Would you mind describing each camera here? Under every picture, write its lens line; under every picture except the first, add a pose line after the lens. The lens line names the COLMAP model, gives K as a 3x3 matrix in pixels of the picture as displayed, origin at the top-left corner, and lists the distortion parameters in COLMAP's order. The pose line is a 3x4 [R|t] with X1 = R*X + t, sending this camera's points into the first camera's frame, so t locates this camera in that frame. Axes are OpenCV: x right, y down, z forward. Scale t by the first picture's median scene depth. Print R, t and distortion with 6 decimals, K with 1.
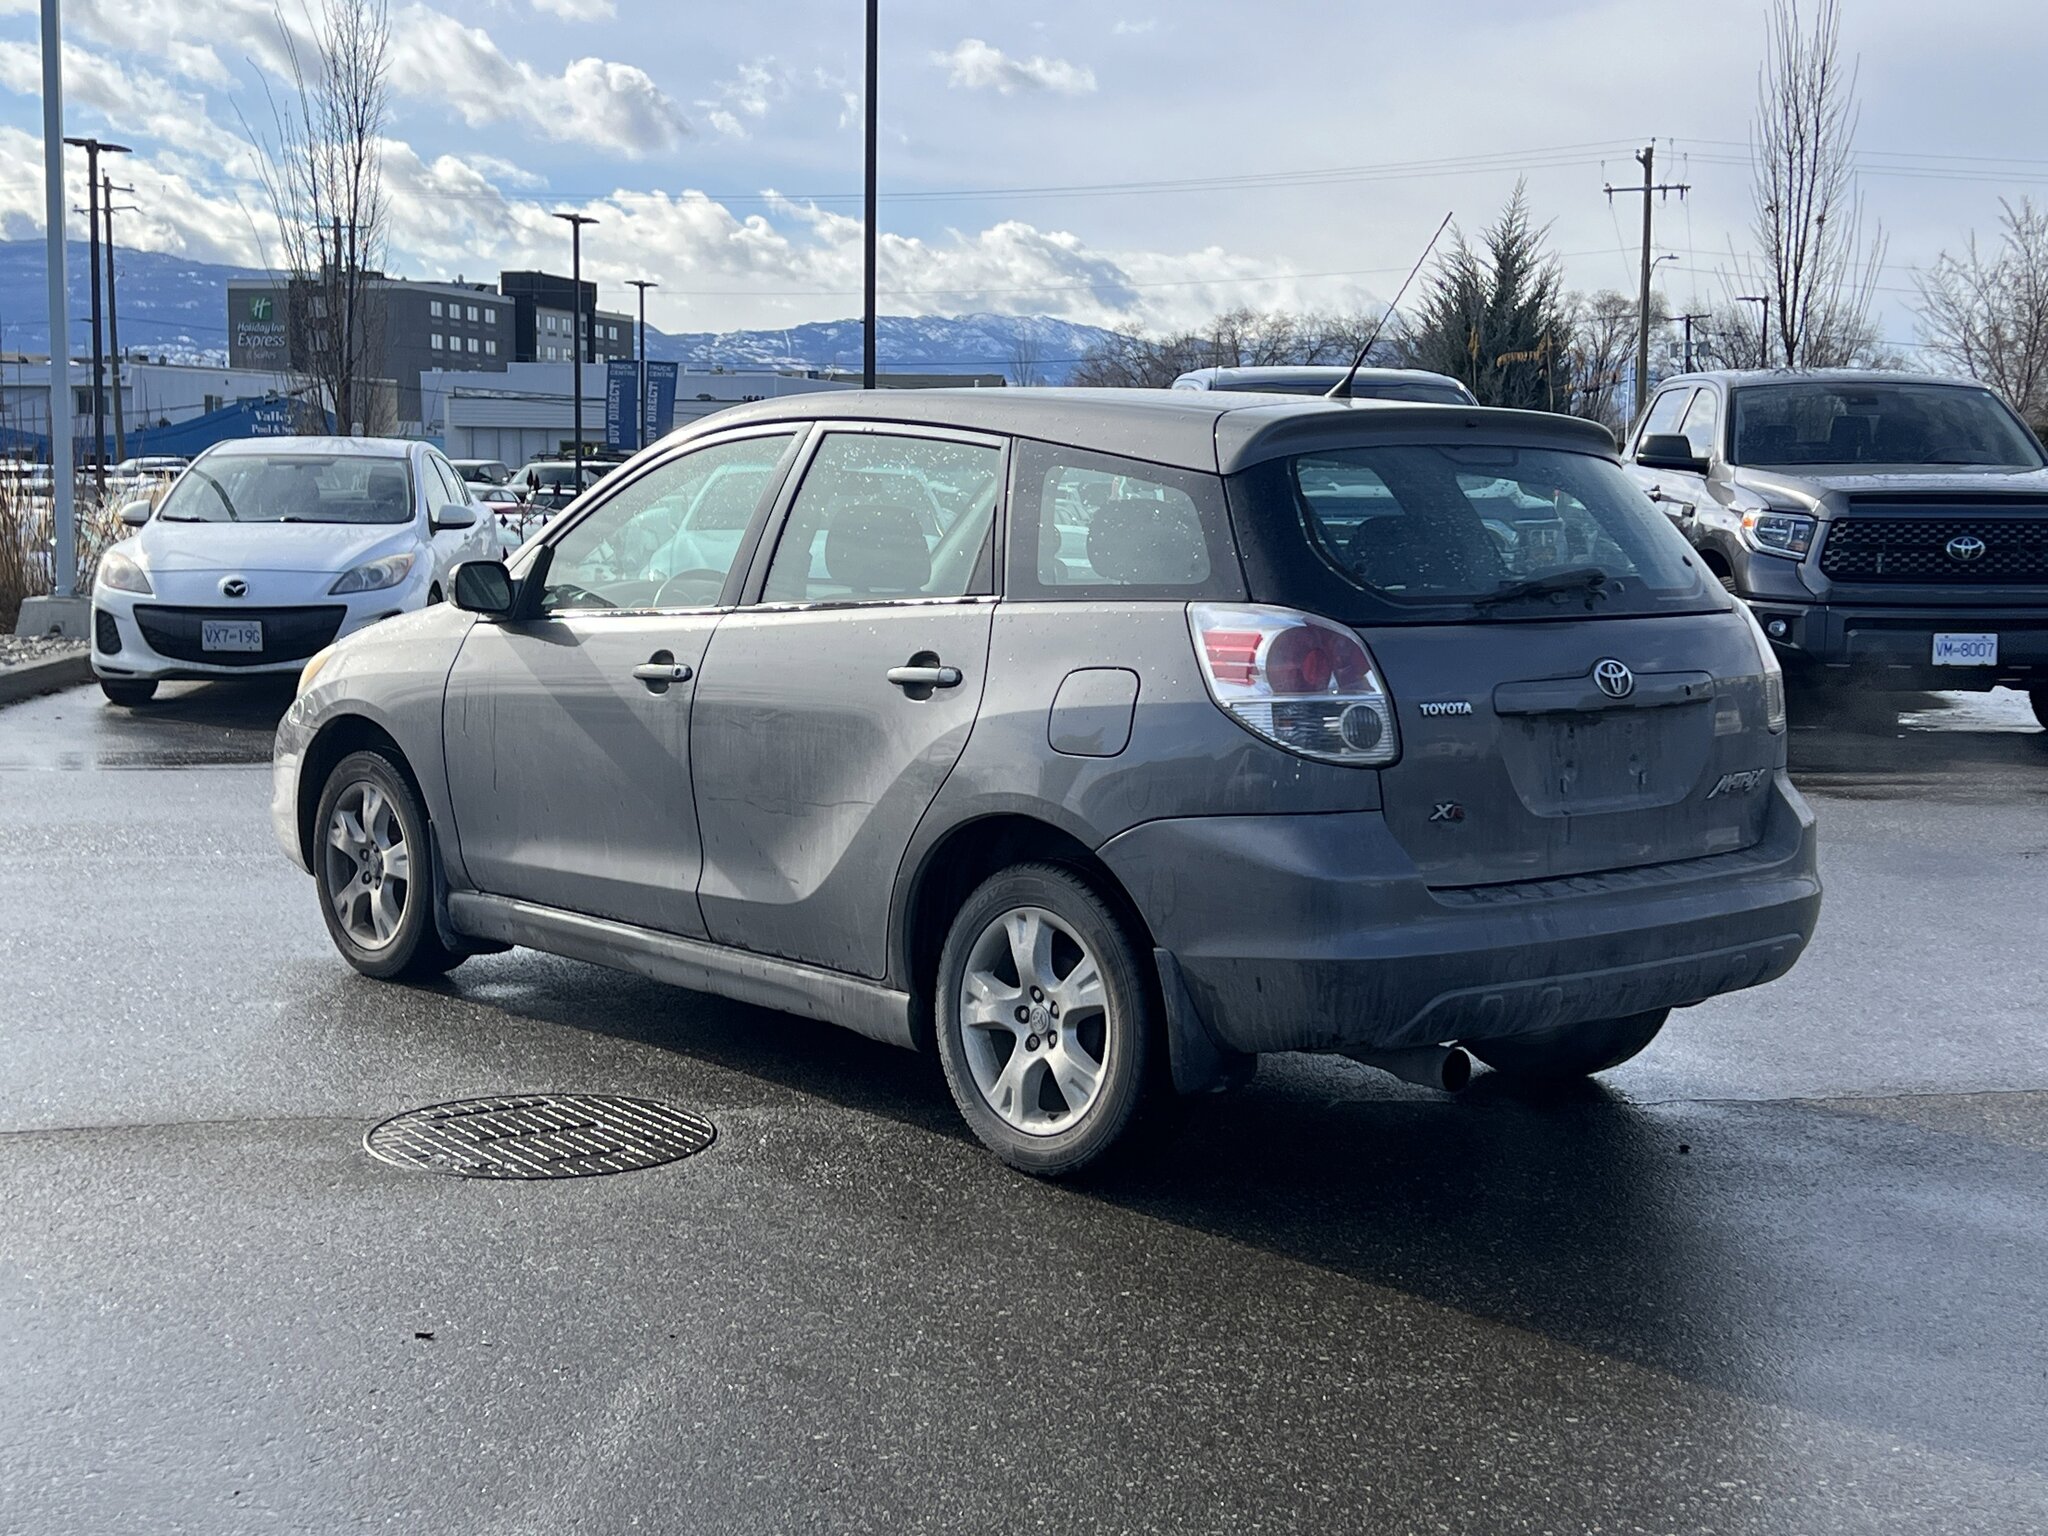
lens RADIAL K [[2777.6, 0, 1032.3], [0, 2777.6, 732.0], [0, 0, 1]] dist [0.186173, -0.544999]
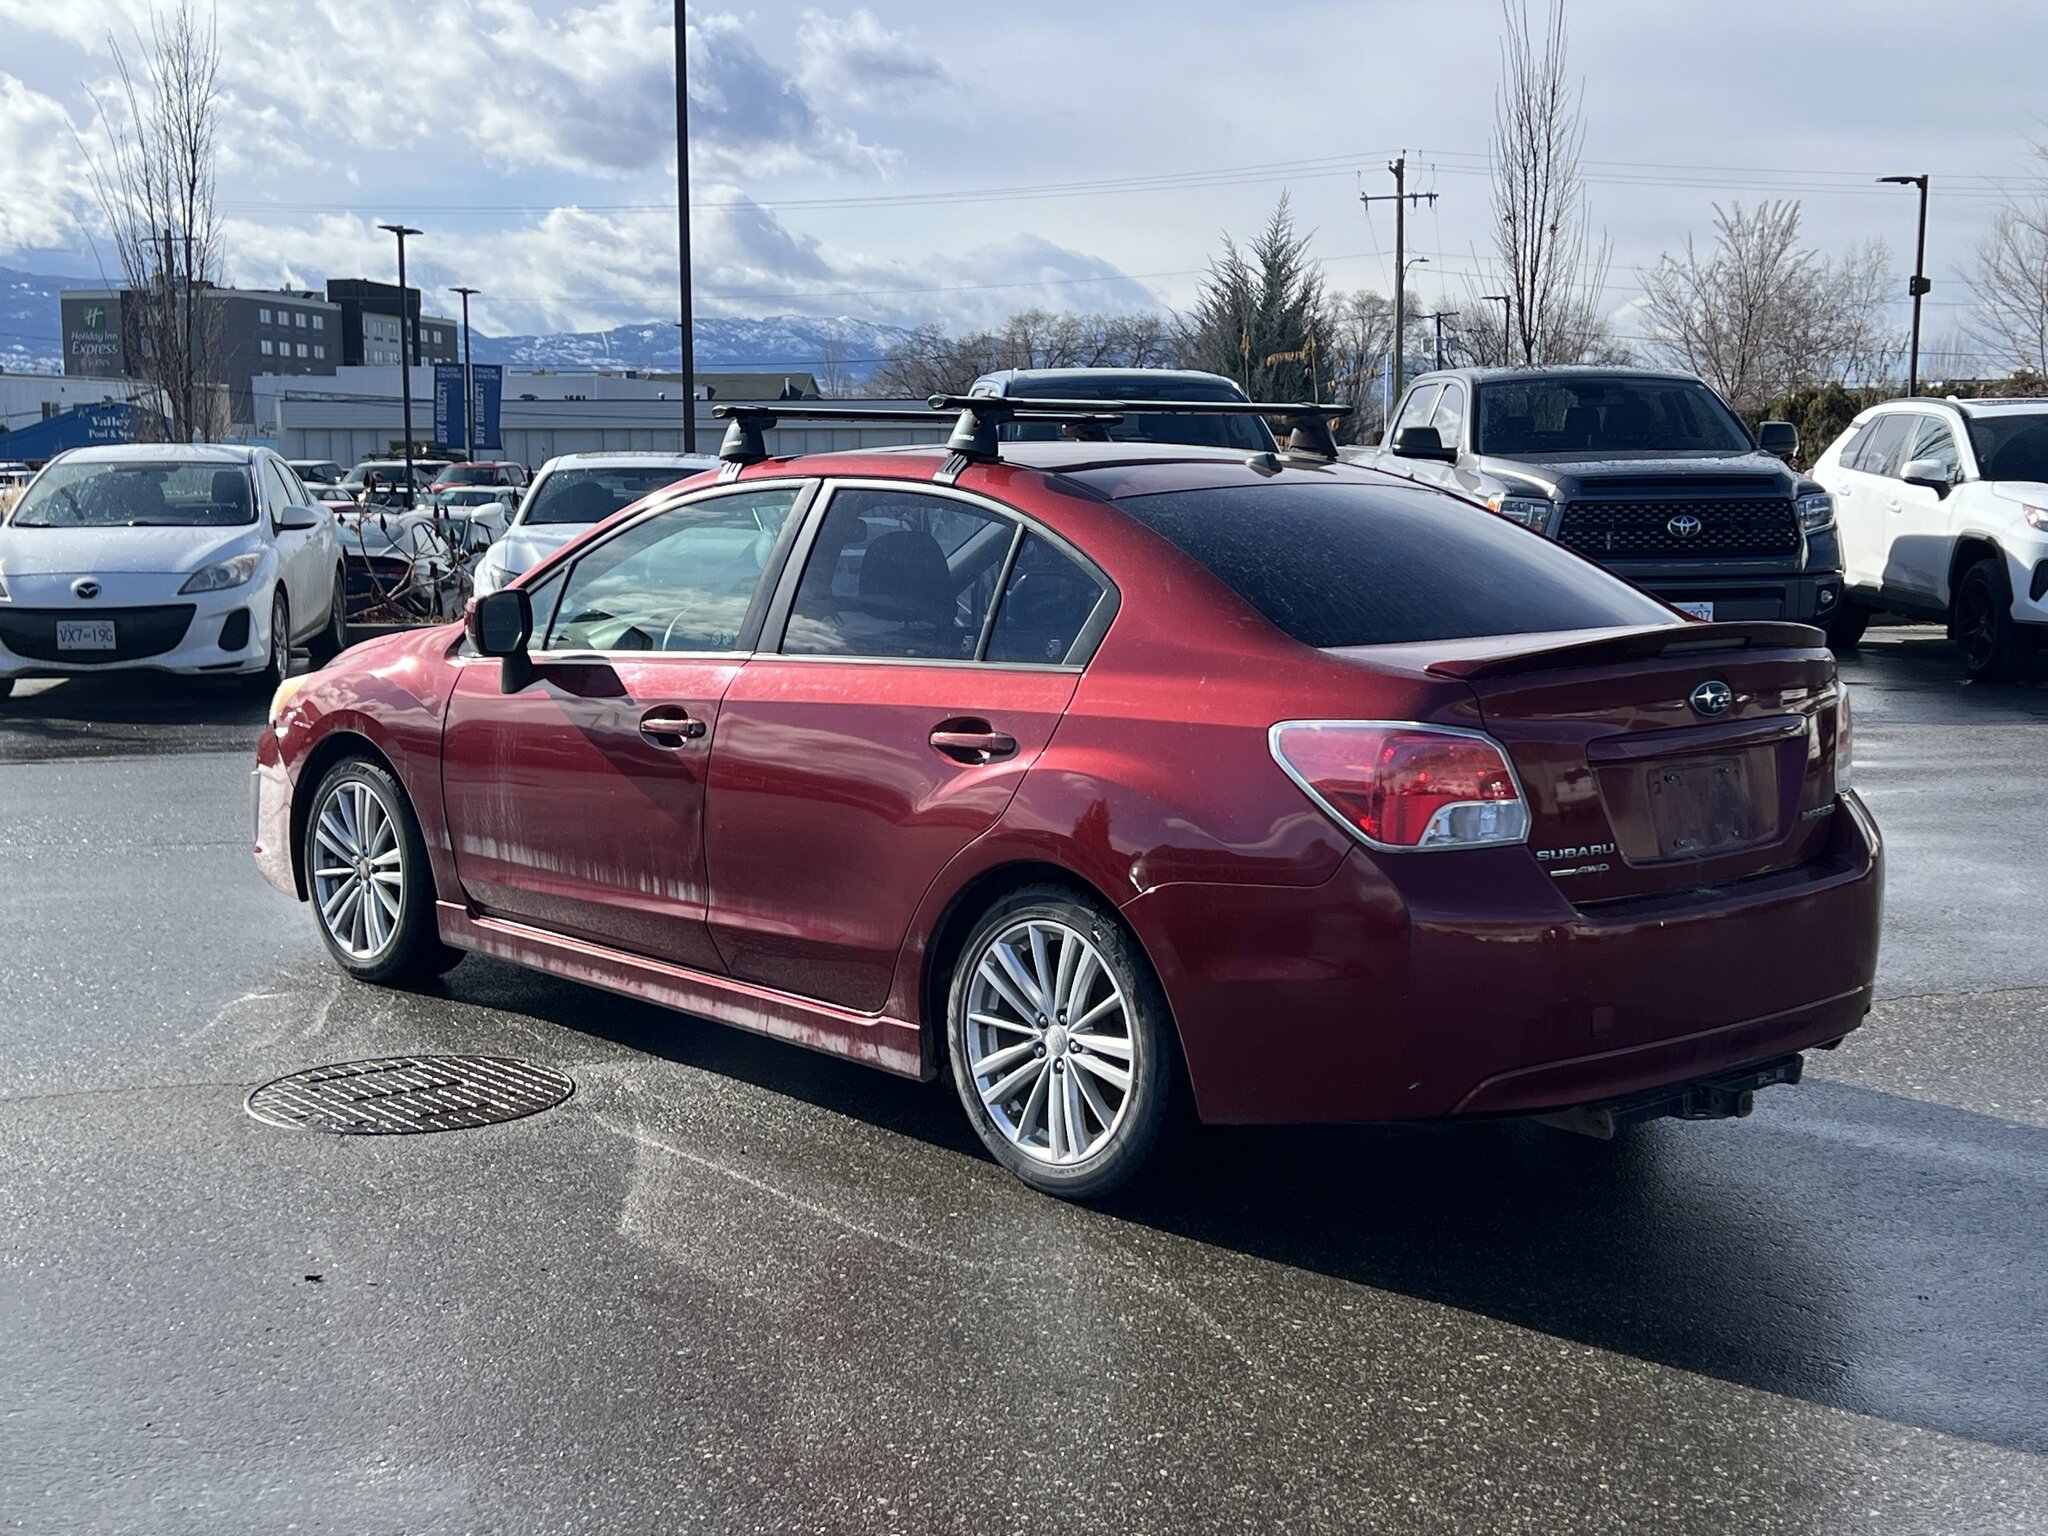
lens RADIAL K [[2895.4, 0, 1045.4], [0, 2895.4, 708.2], [0, 0, 1]] dist [0.197212, -0.632426]
pose [[0.996438, -0.022998, 0.081130, -0.016401], [0.022237, 0.999700, 0.010267, -0.010518], [-0.081342, -0.008427, 0.996651, -0.133099]]
